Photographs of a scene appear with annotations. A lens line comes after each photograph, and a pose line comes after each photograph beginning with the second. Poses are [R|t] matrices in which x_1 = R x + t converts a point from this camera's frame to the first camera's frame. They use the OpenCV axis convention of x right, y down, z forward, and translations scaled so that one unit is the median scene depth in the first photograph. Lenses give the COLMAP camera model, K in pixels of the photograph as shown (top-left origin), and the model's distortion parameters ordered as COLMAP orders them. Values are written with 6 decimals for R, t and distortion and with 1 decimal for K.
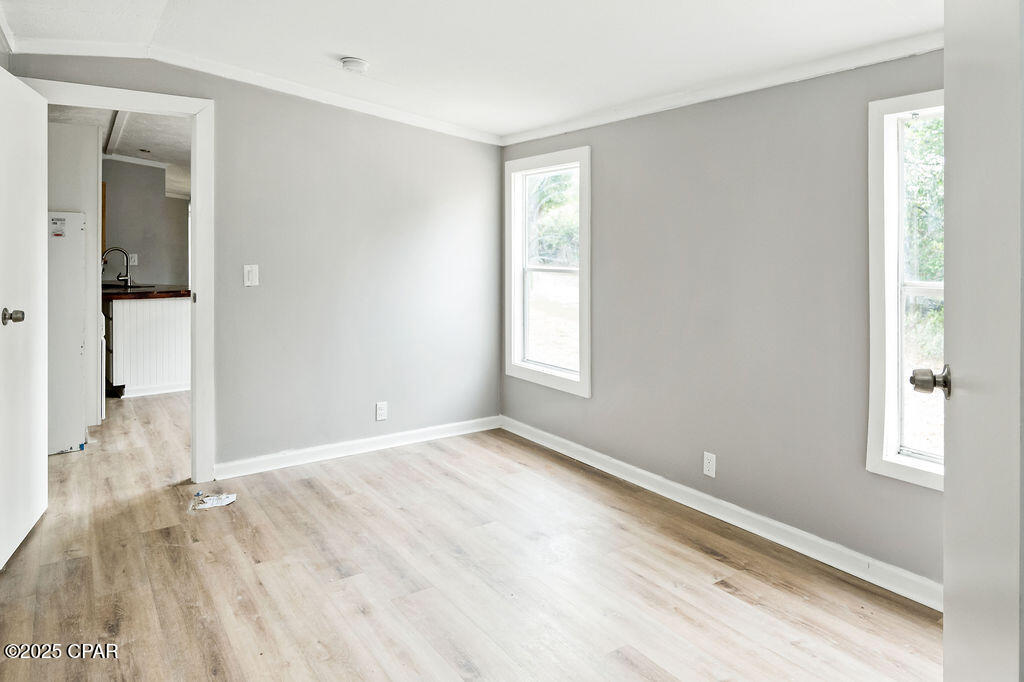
lens RADIAL K [[639.6, 0, 512.0], [0, 639.6, 341.0], [0, 0, 1]] dist [0.028565, 0.000192]
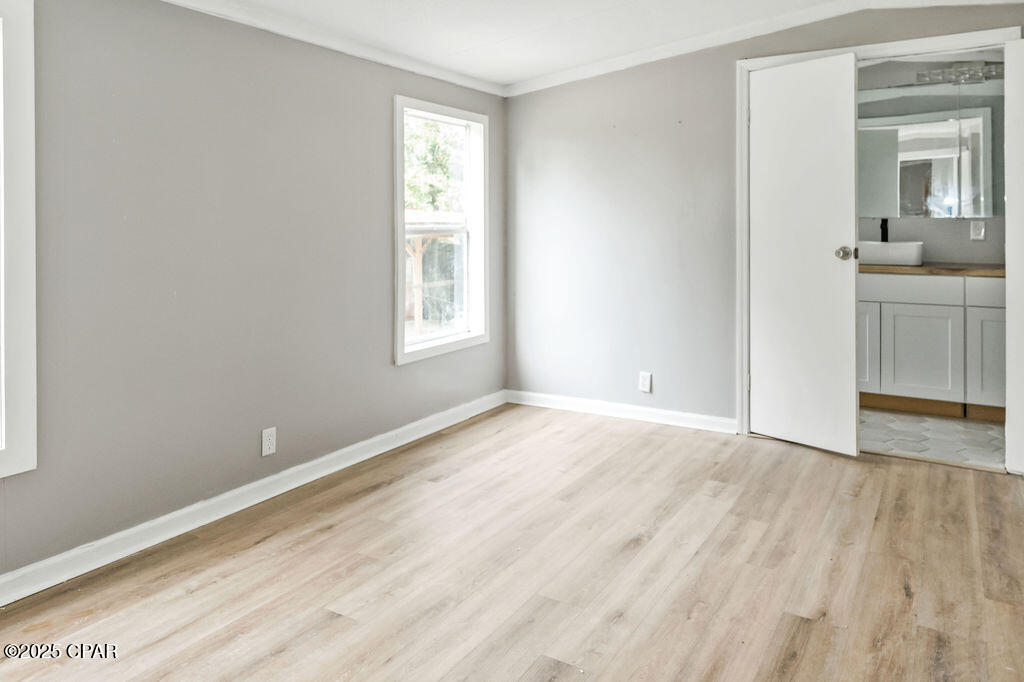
lens RADIAL K [[621.6, 0, 512.0], [0, 621.6, 341.0], [0, 0, 1]] dist [-0.000976, -0.000150]
pose [[-0.356152, -0.163319, 0.920045, -0.923894], [0.136628, 0.964924, 0.224175, -0.161811], [-0.924386, 0.205545, -0.321345, 1.362166]]
